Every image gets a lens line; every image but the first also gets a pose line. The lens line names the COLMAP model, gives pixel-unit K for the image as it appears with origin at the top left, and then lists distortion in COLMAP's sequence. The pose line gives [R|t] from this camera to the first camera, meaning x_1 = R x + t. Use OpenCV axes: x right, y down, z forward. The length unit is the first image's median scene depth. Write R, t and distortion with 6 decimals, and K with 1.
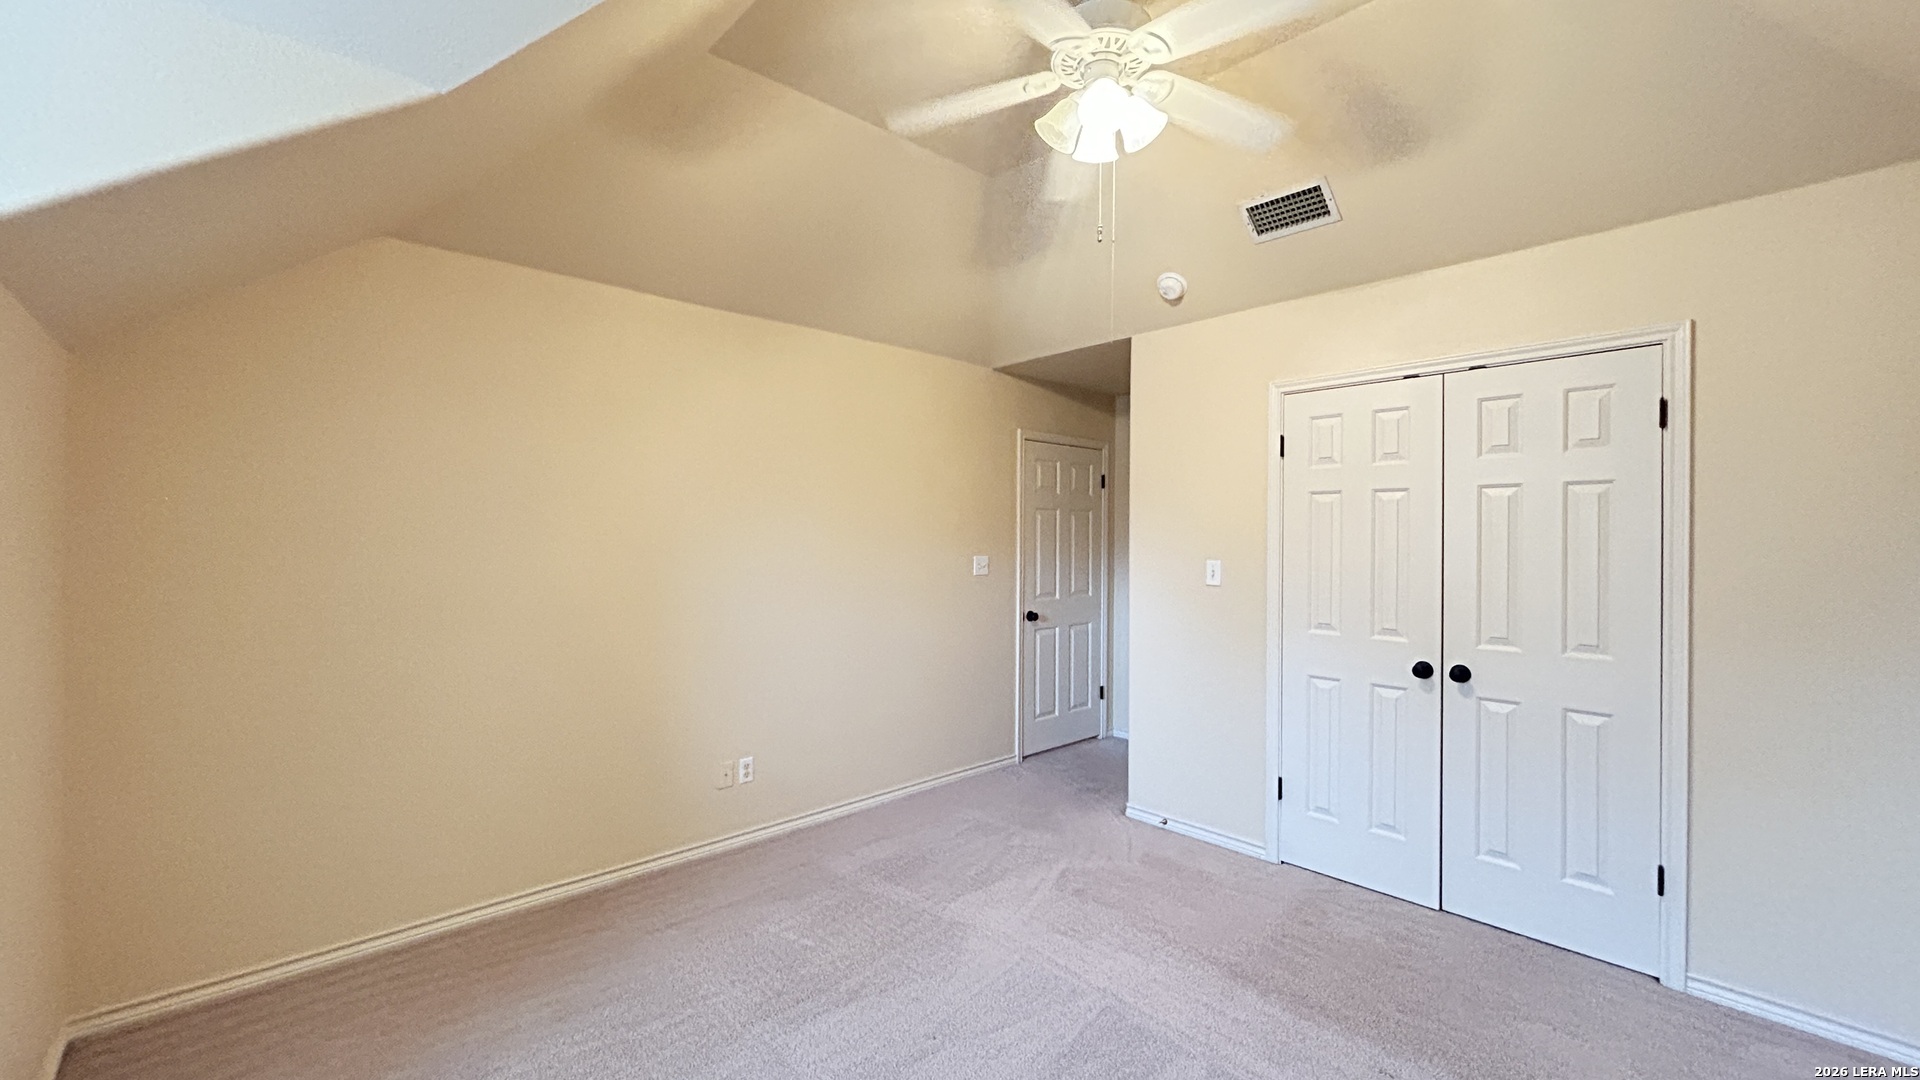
lens RADIAL K [[772.3, 0, 956.8], [0, 772.3, 536.0], [0, 0, 1]] dist [0.003392, 0.000471]
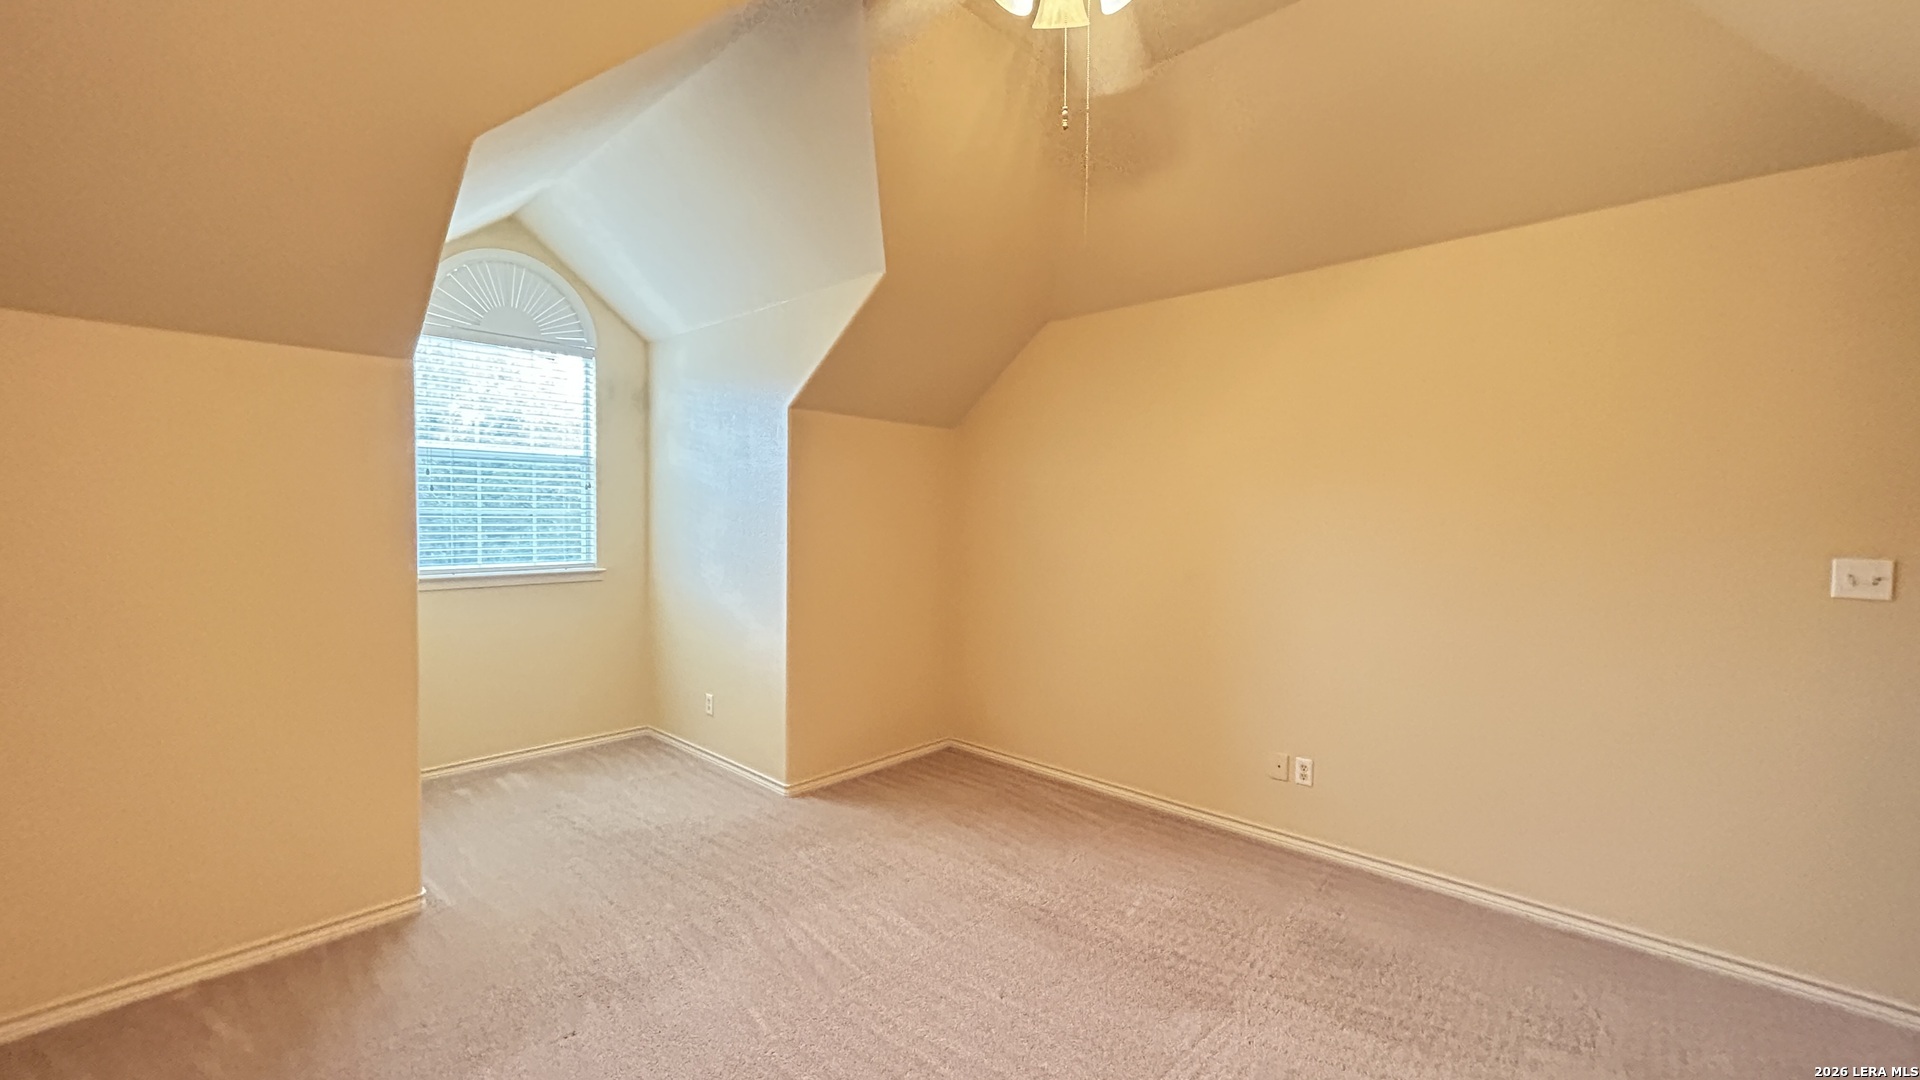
lens RADIAL K [[772.3, 0, 960.0], [0, 772.3, 538.8], [0, 0, 1]] dist [0.003392, 0.000471]
pose [[0.068226, 0.032362, -0.997145, 0.680593], [-0.003862, 0.999475, 0.032174, 0.000255], [0.997662, 0.001656, 0.068315, 0.602124]]
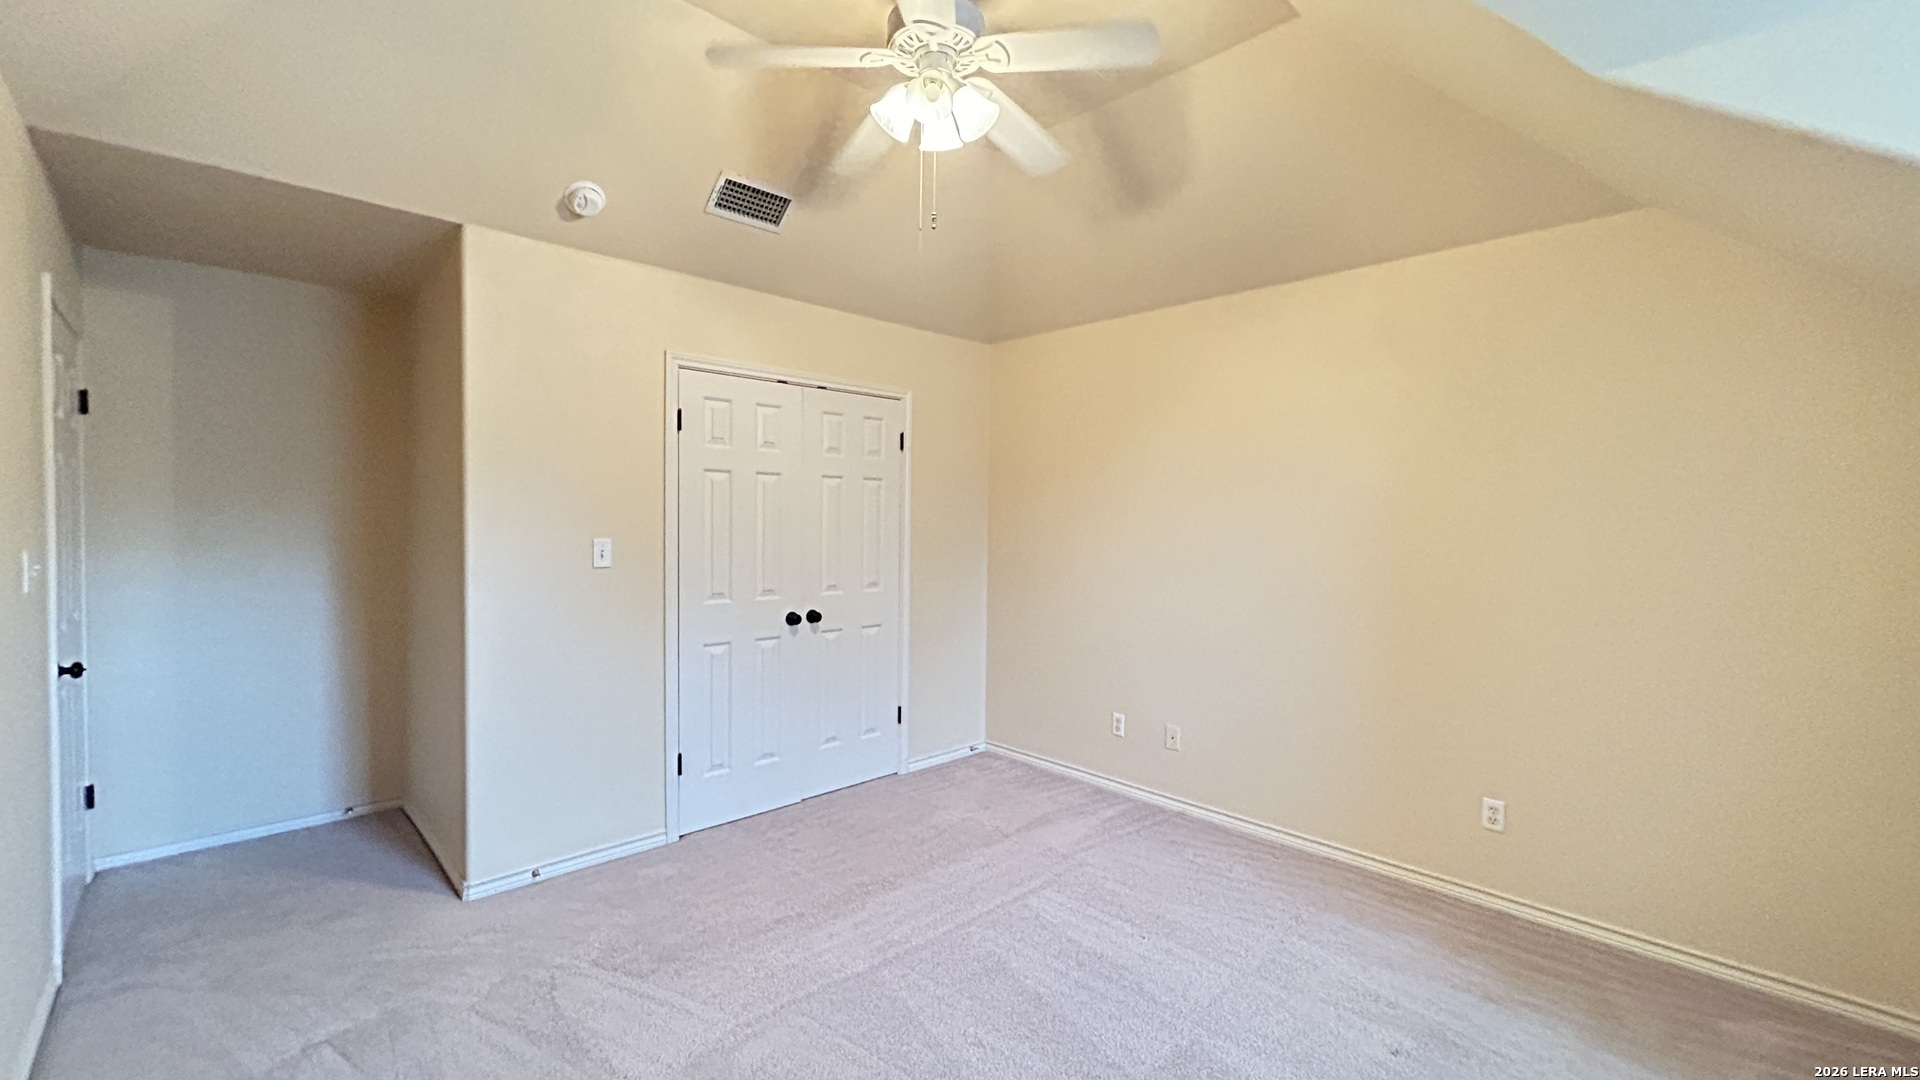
lens RADIAL K [[772.3, 0, 964.2], [0, 772.3, 536.2], [0, 0, 1]] dist [0.003392, 0.000471]
pose [[-0.018109, -0.028455, 0.999431, -0.616032], [-0.011209, 0.999538, 0.028255, -0.000091], [-0.999773, -0.010691, -0.018420, 0.698780]]
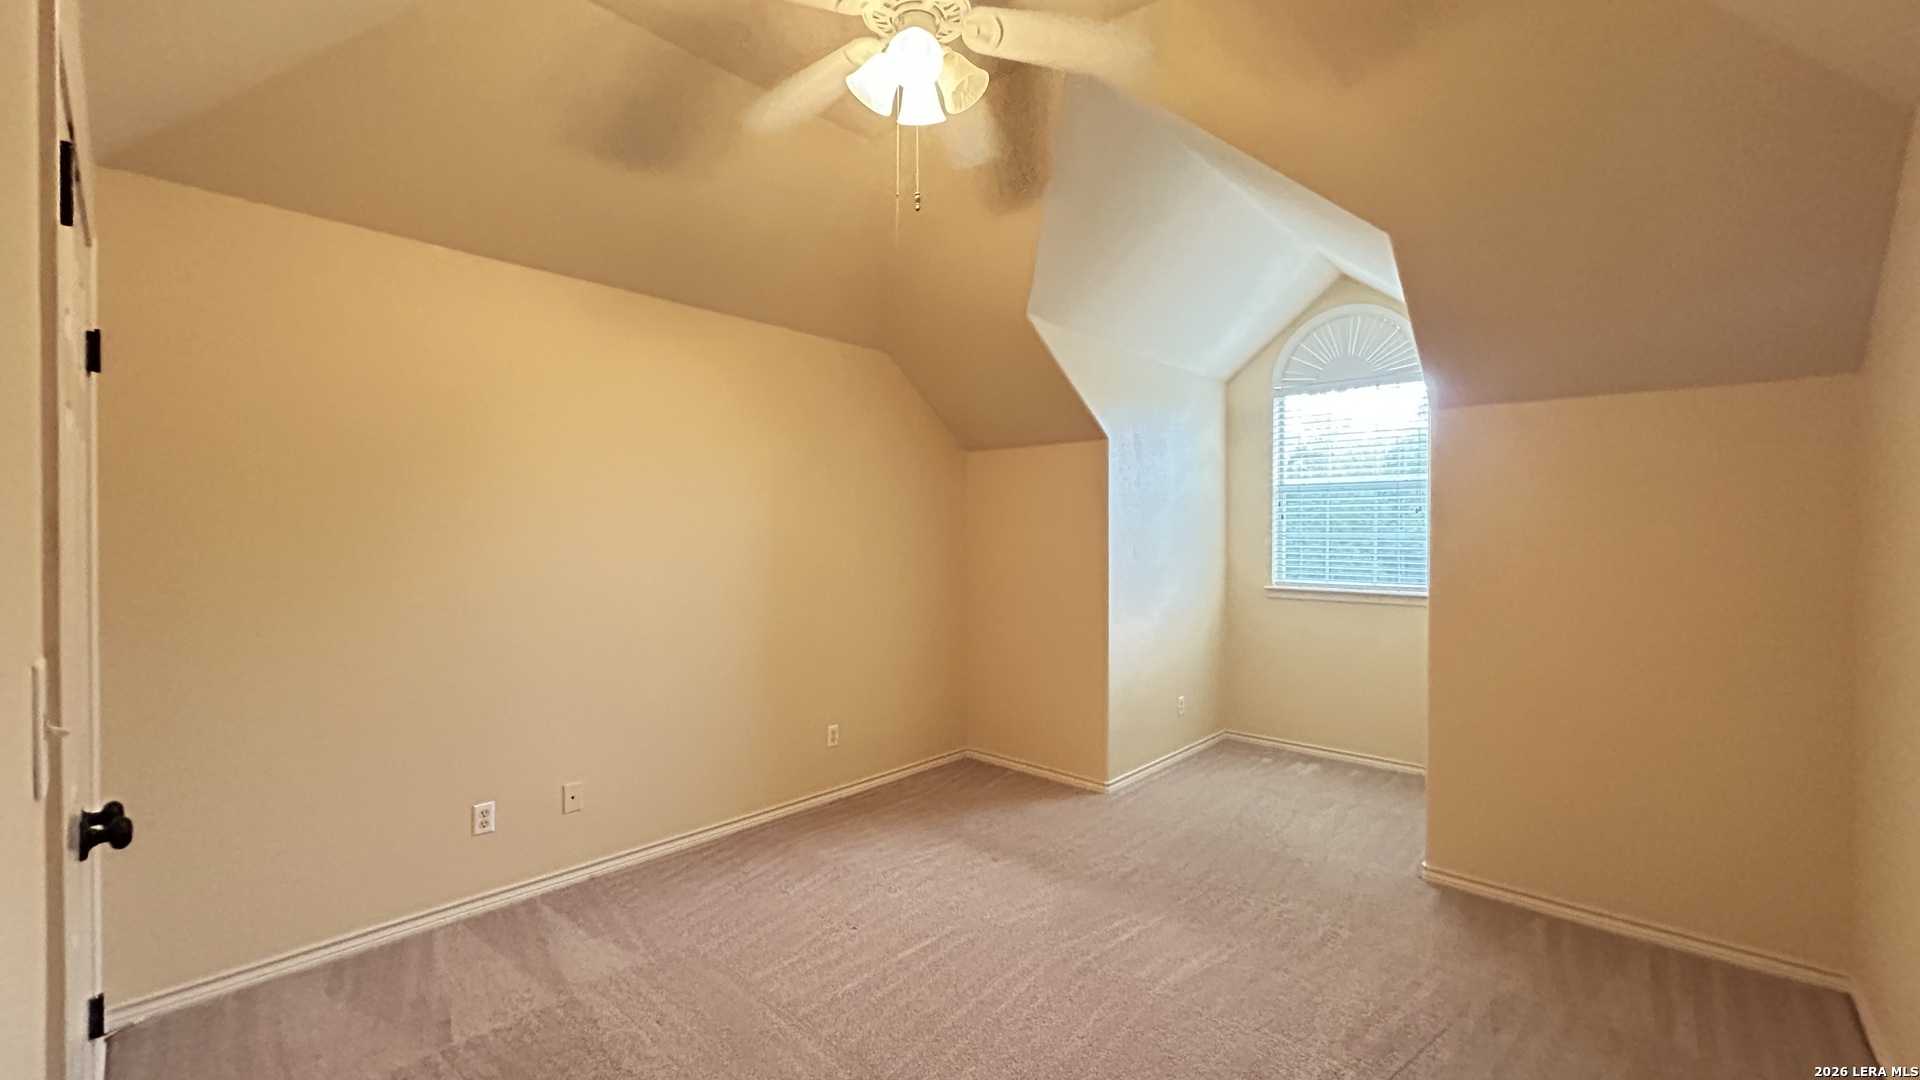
lens RADIAL K [[772.3, 0, 966.0], [0, 772.3, 541.3], [0, 0, 1]] dist [0.003392, 0.000471]
pose [[-0.997461, -0.003299, -0.071137, 0.125785], [-0.003788, 0.999970, 0.006735, 0.003535], [0.071113, 0.006987, -0.997444, 1.370137]]
